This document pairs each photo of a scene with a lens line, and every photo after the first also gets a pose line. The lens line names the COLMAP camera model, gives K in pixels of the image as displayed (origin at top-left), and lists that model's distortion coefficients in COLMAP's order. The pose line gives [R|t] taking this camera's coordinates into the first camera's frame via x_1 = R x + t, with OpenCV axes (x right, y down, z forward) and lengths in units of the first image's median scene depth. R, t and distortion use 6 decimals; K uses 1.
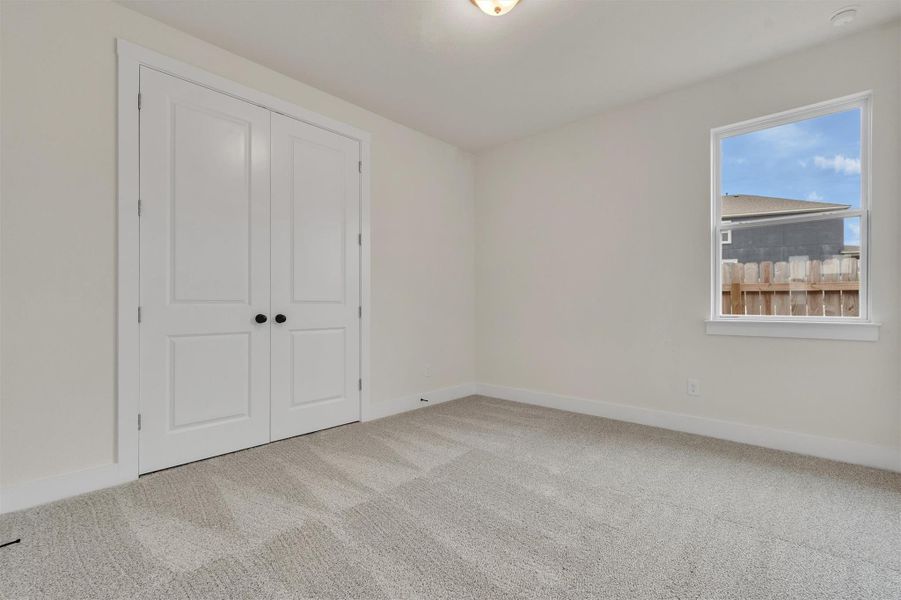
lens RADIAL K [[408.5, 0, 454.9], [0, 408.5, 302.8], [0, 0, 1]] dist [0.002630, 0.000148]
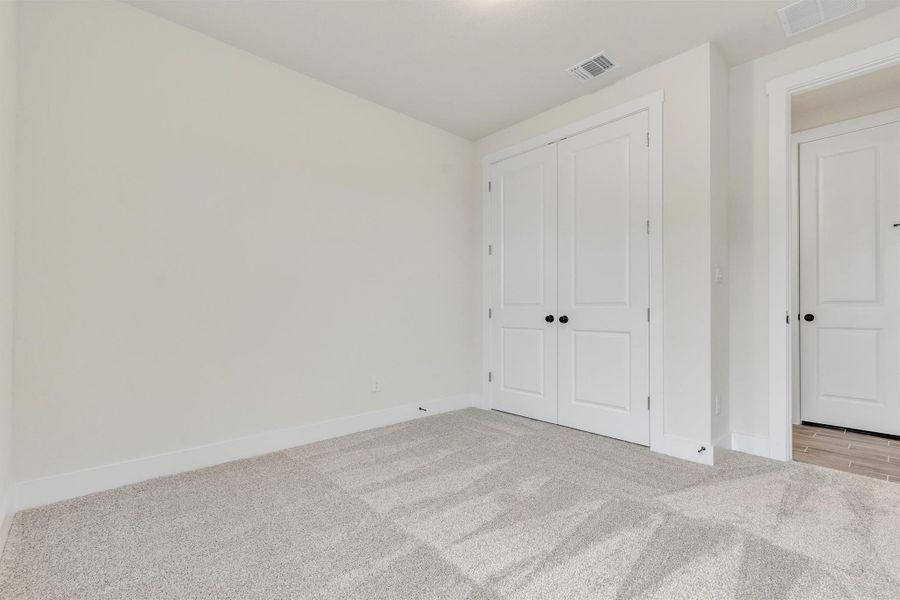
lens RADIAL K [[408.1, 0, 454.4], [0, 408.1, 302.8], [0, 0, 1]] dist [0.002630, 0.000148]
pose [[-0.092365, -0.011193, -0.995662, 0.867980], [0.012028, 0.999851, -0.012356, 0.003862], [0.995653, -0.013117, -0.092217, 0.949097]]
